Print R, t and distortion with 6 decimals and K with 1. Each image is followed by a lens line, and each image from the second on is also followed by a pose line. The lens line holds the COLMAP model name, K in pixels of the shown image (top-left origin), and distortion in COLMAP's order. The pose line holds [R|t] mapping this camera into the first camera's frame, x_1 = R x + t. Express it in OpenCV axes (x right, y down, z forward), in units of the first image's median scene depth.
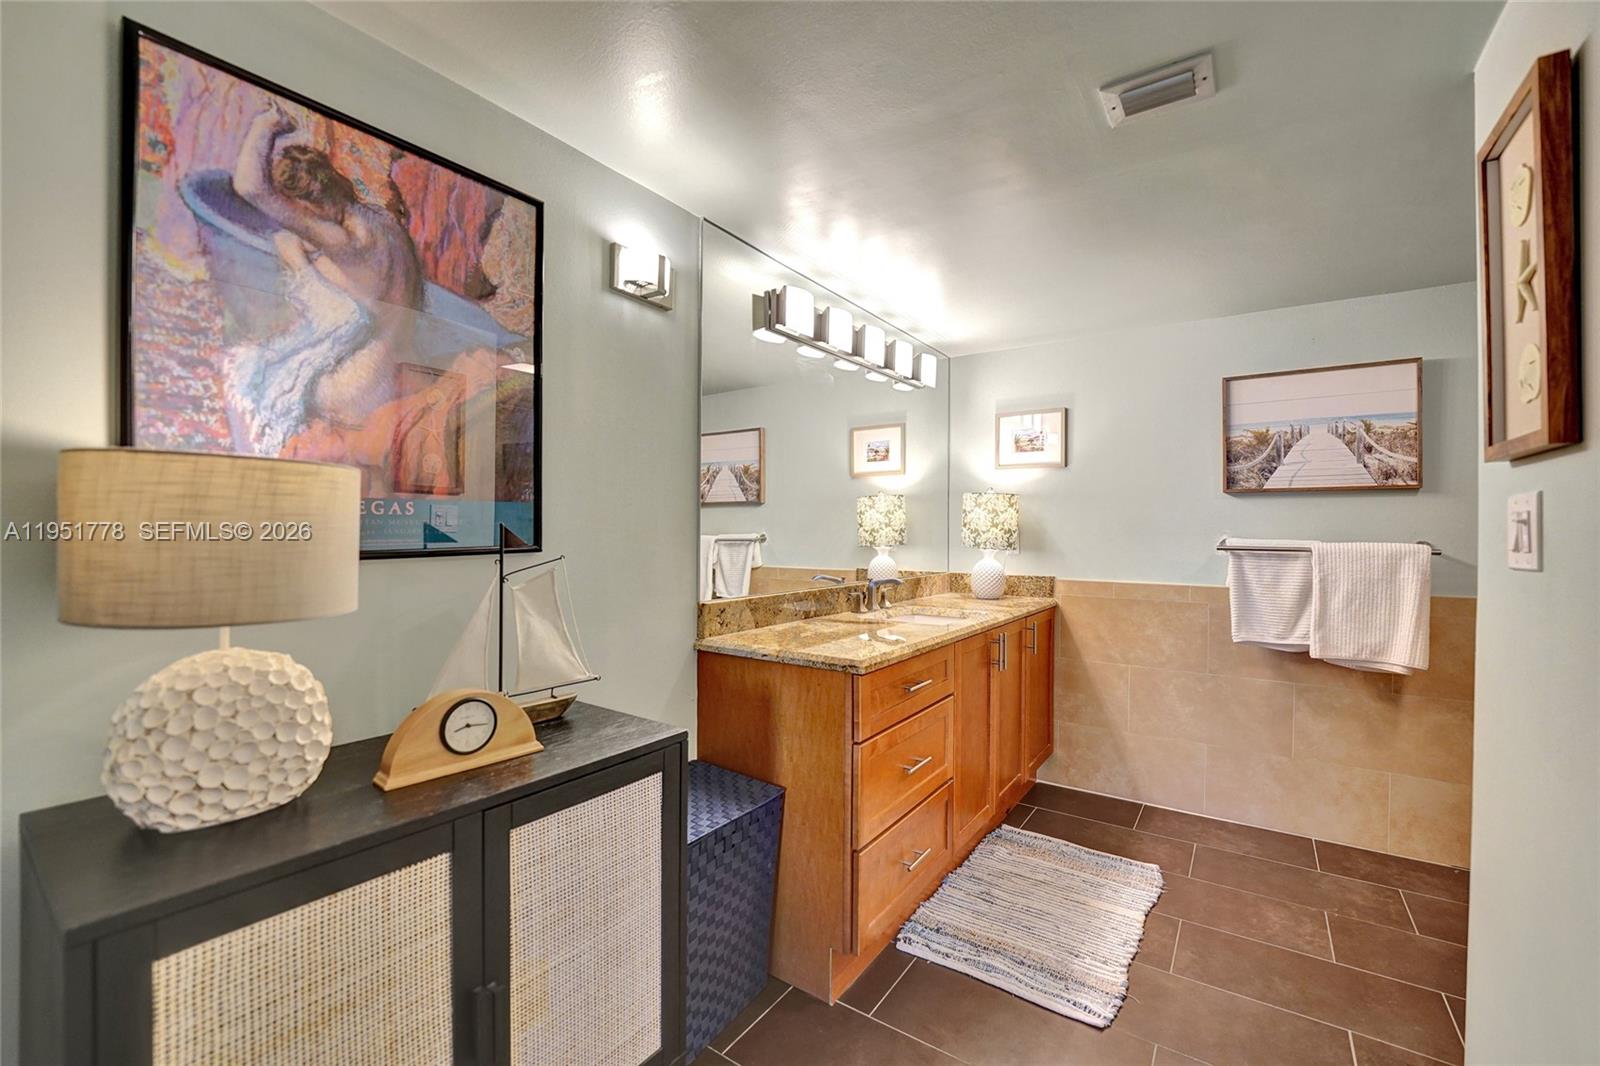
lens RADIAL K [[643.5, 0, 800.0], [0, 643.5, 533.0], [0, 0, 1]] dist [0.000497, 0.000132]
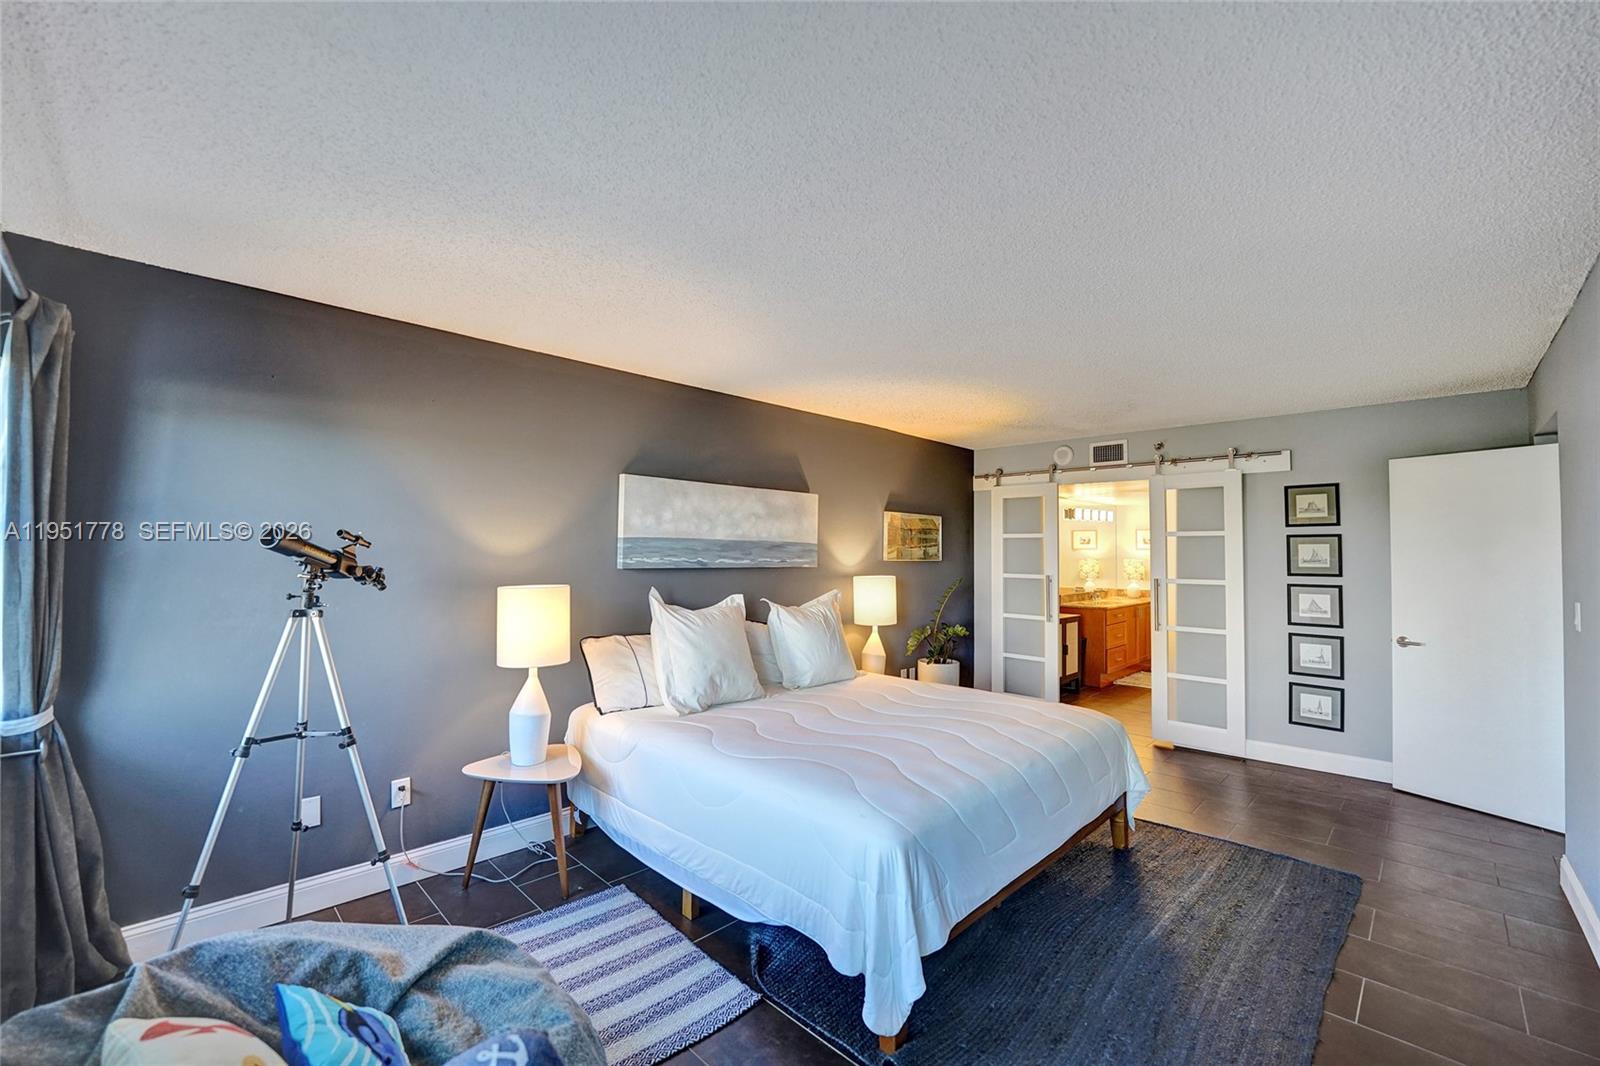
lens RADIAL K [[654.6, 0, 792.8], [0, 654.6, 534.2], [0, 0, 1]] dist [-0.028447, 0.003696]
pose [[0.984584, -0.005879, -0.174813, -1.247792], [0.000267, 0.999484, -0.032112, -0.155535], [0.174912, 0.031570, 0.984078, -3.801067]]
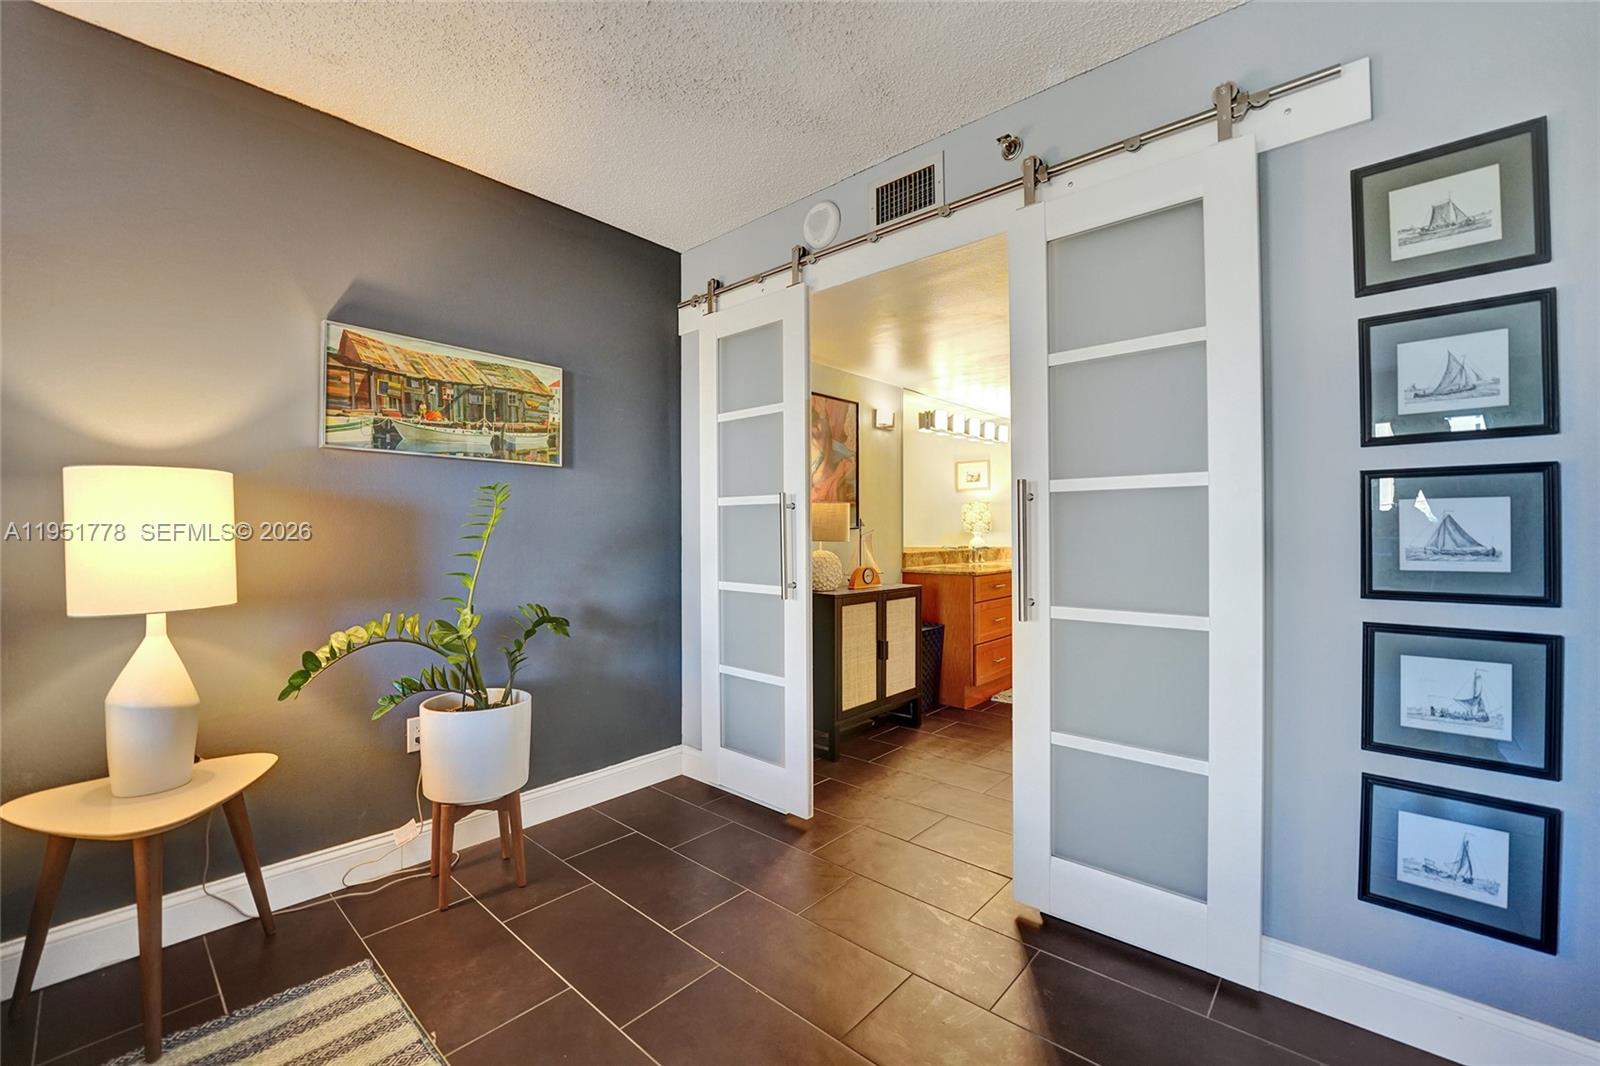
lens RADIAL K [[654.6, 0, 792.8], [0, 654.6, 534.2], [0, 0, 1]] dist [-0.028447, 0.003696]
pose [[0.992471, -0.009515, -0.122106, -0.311434], [0.009358, 0.999954, -0.001859, 0.051714], [0.122118, 0.000703, 0.992515, -1.670635]]
